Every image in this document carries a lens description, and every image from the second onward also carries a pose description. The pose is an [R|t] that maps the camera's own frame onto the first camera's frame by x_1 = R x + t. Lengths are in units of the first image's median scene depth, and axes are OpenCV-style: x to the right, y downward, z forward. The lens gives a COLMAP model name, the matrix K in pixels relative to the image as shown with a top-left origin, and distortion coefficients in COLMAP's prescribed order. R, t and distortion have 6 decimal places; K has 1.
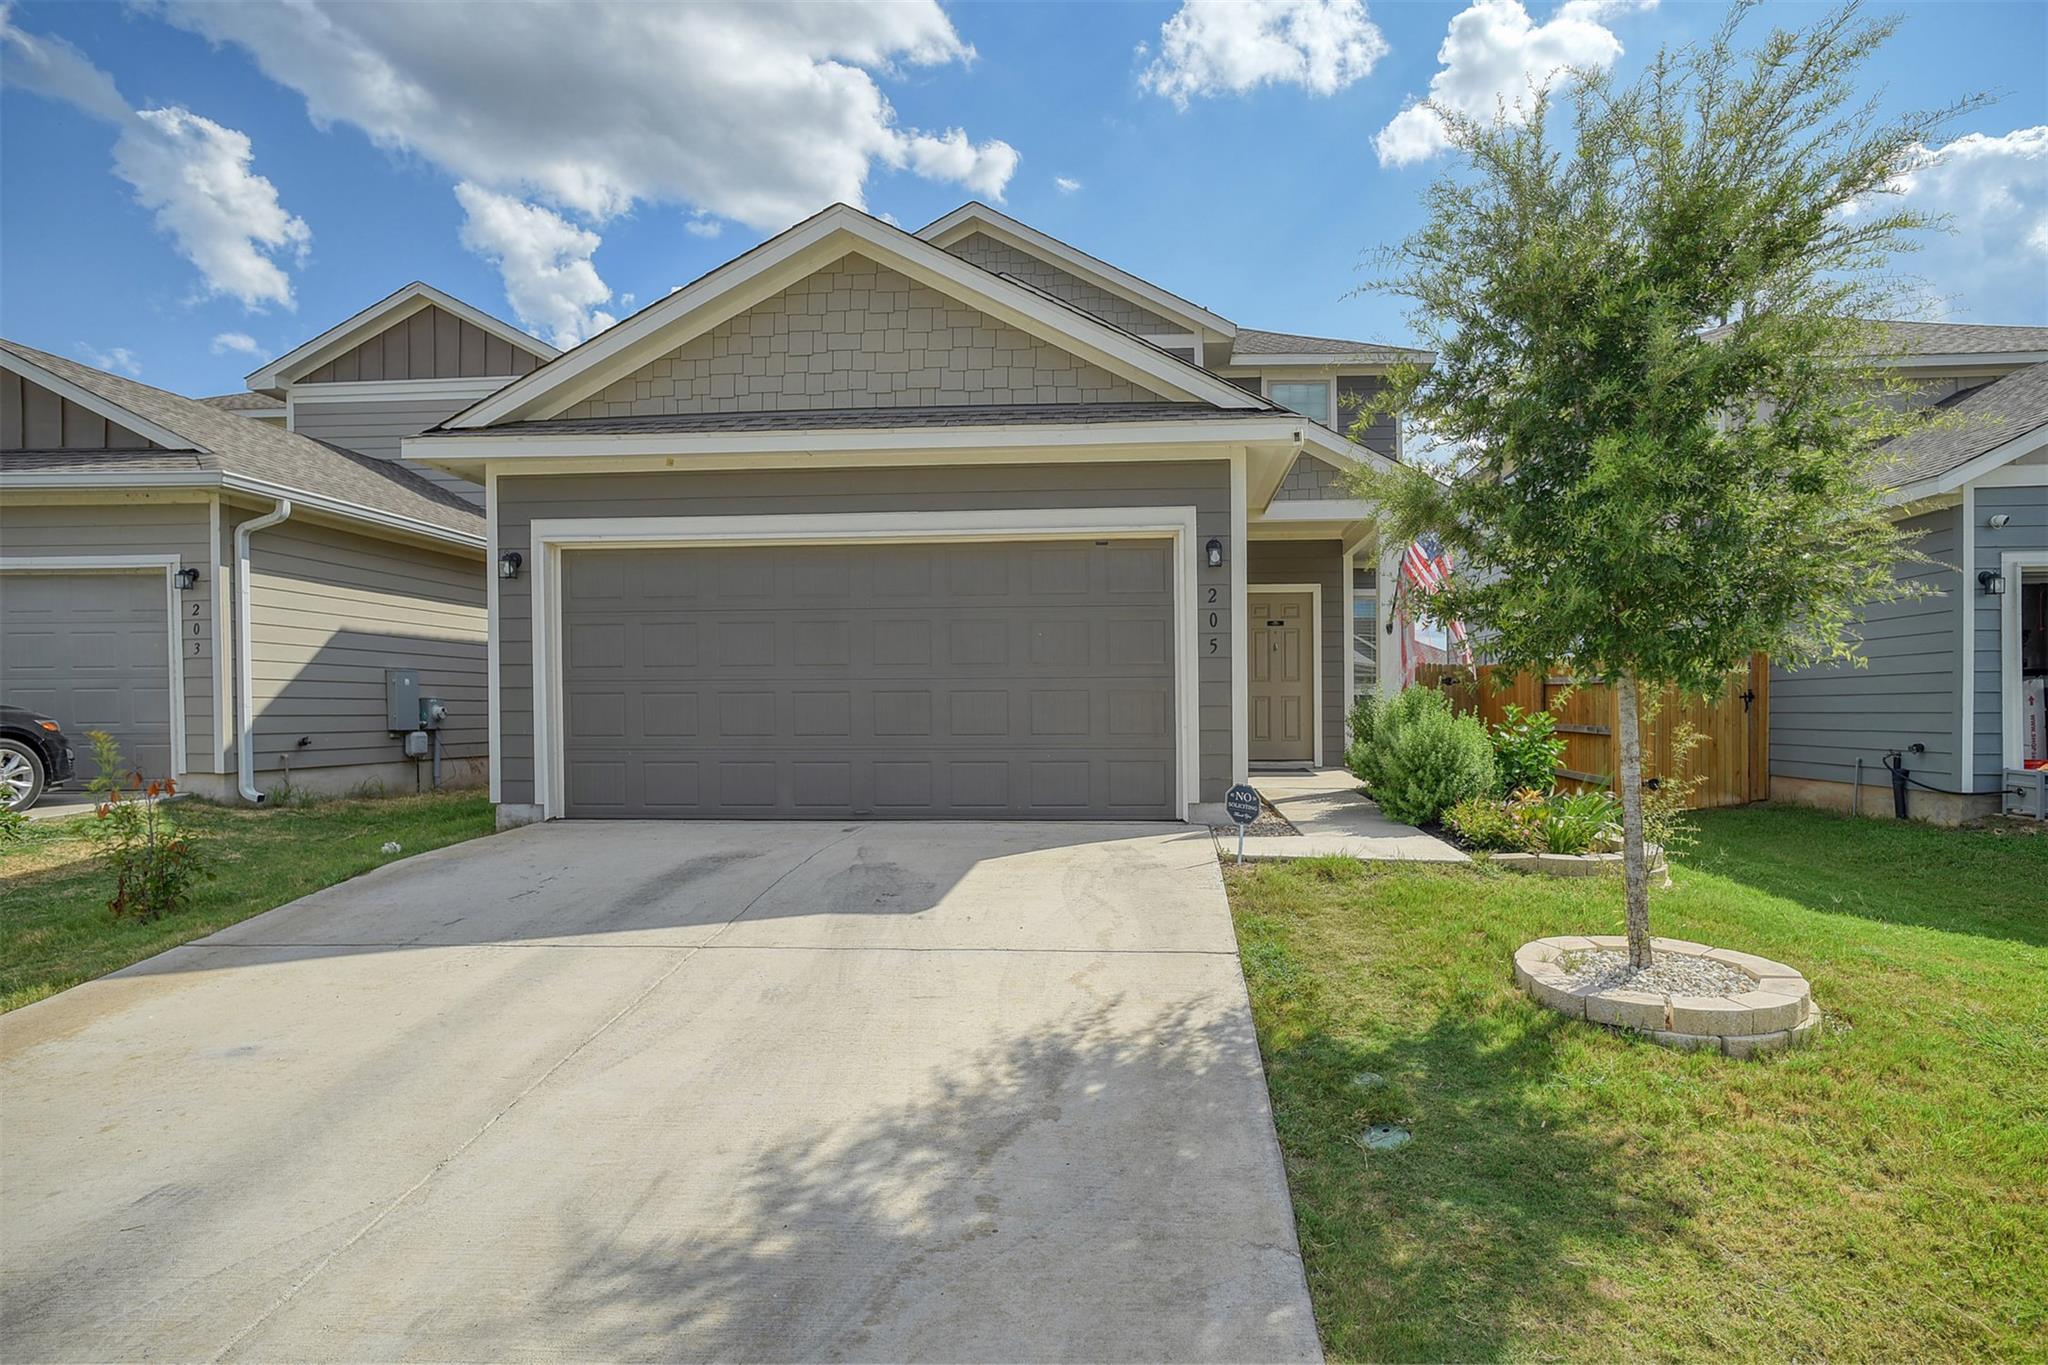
lens RADIAL K [[1041.5, 0, 1027.5], [0, 1041.5, 718.0], [0, 0, 1]] dist [-0.046061, 0.021682]
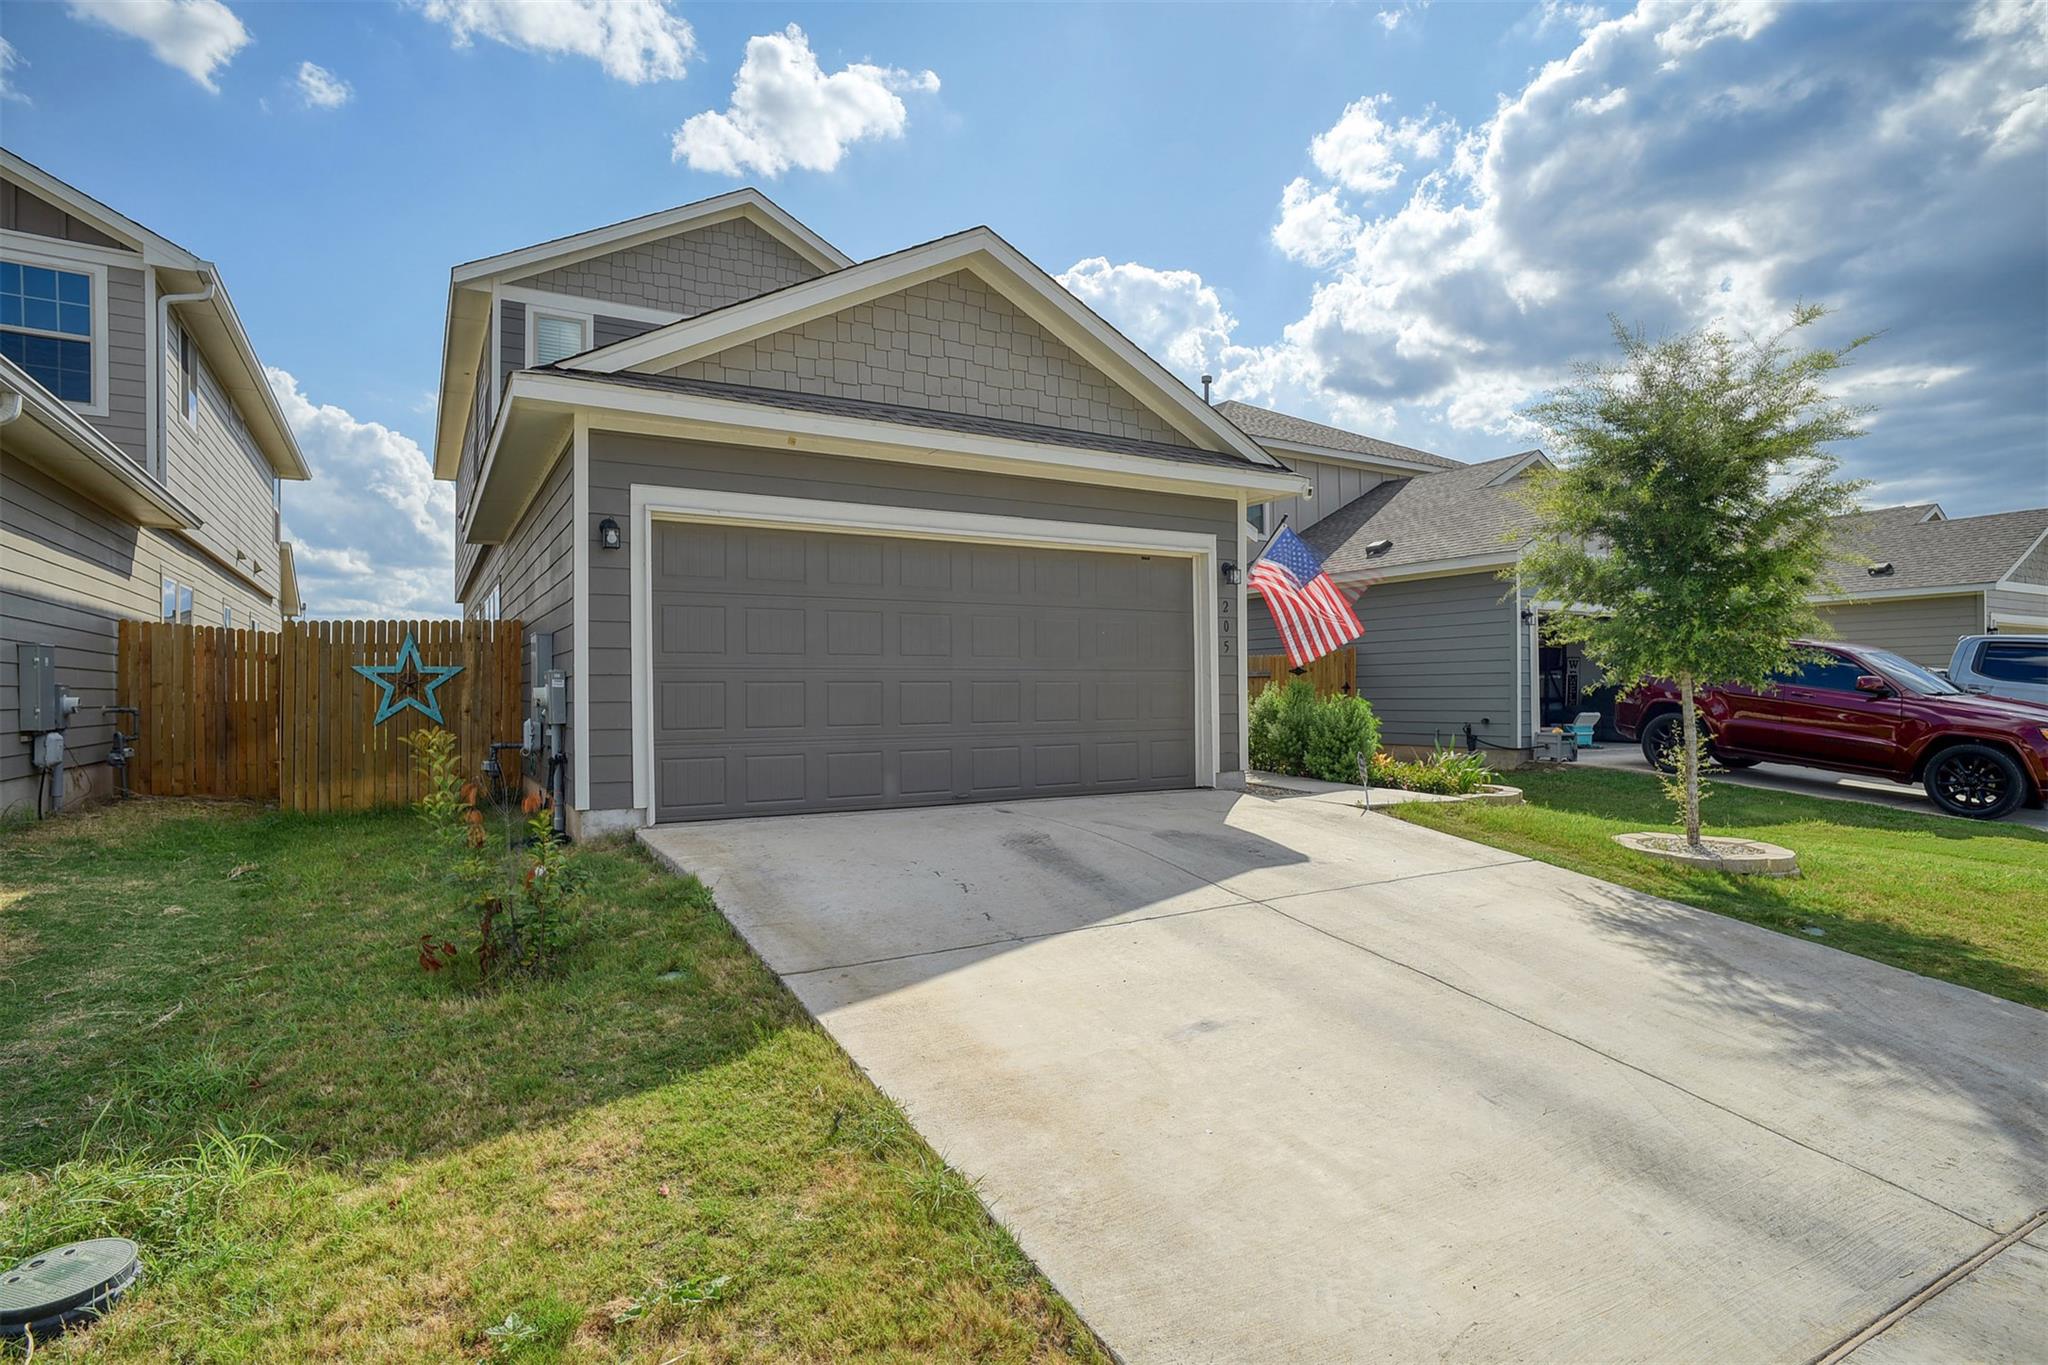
lens RADIAL K [[1071.6, 0, 1024.0], [0, 1071.6, 682.5], [0, 0, 1]] dist [-0.056362, -0.000200]
pose [[0.826114, 0.005304, 0.563479, -0.727162], [0.008877, 0.999709, -0.022424, 0.000489], [-0.563434, 0.023527, 0.825826, 0.069845]]
